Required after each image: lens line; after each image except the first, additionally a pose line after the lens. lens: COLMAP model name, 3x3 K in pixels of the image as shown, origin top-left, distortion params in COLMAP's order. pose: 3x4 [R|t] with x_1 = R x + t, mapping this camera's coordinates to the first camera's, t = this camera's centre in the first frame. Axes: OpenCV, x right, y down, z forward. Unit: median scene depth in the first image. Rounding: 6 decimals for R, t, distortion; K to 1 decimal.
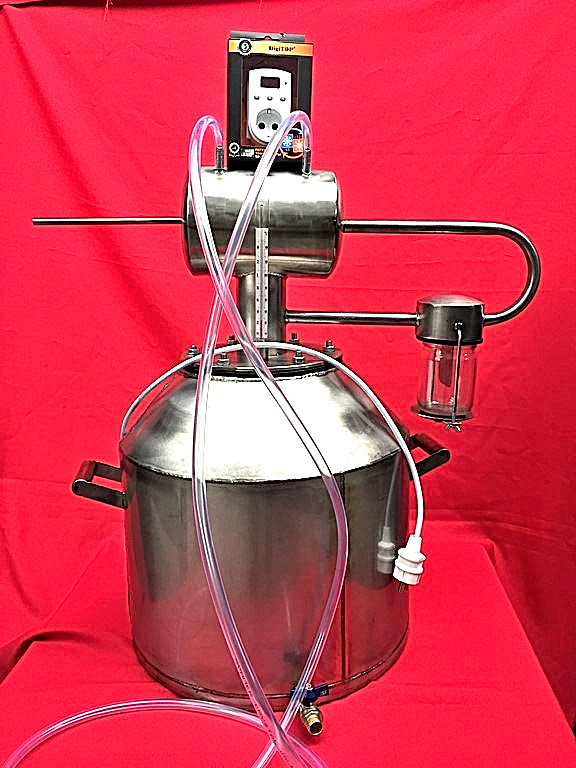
lens RADIAL K [[648.1, 0, 280.6], [0, 648.1, 370.0], [0, 0, 1]] dist [0.080904, -0.113208]
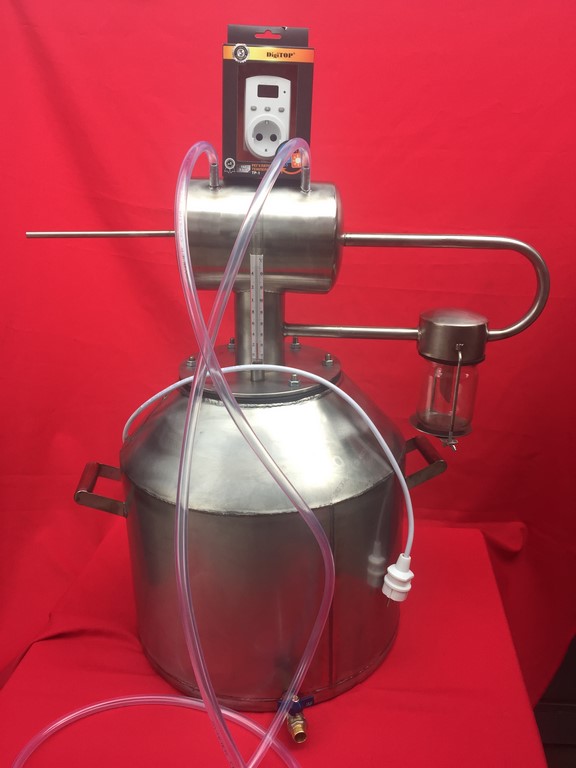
lens RADIAL K [[648.1, 0, 280.6], [0, 648.1, 370.0], [0, 0, 1]] dist [0.080904, -0.113208]
pose [[0.999080, 0.018780, -0.038545, 0.044986], [-0.013127, 0.989781, 0.141992, -0.176006], [0.040817, -0.141355, 0.989117, 0.019333]]
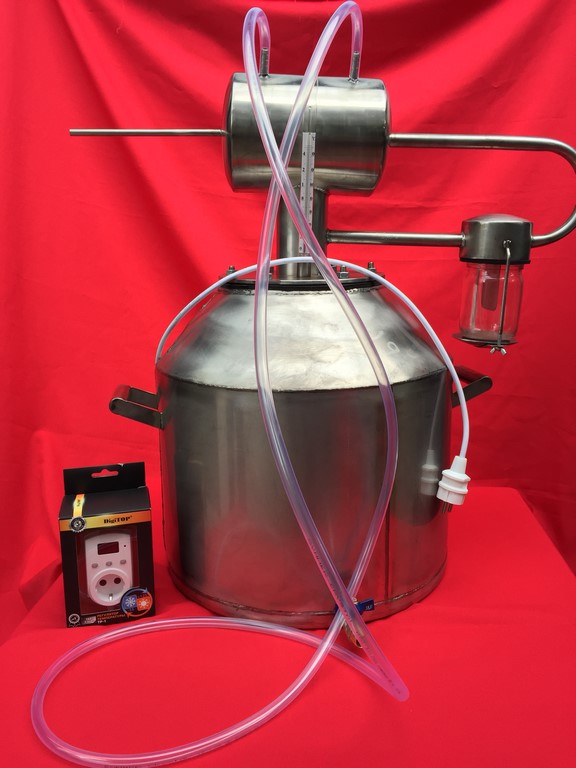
lens RADIAL K [[648.1, 0, 280.6], [0, 648.1, 370.0], [0, 0, 1]] dist [0.080904, -0.113208]
pose [[0.999947, 0.009957, -0.002697, -0.061609], [-0.009919, 0.999855, 0.013858, 0.113777], [0.002834, -0.013830, 0.999900, 0.025067]]
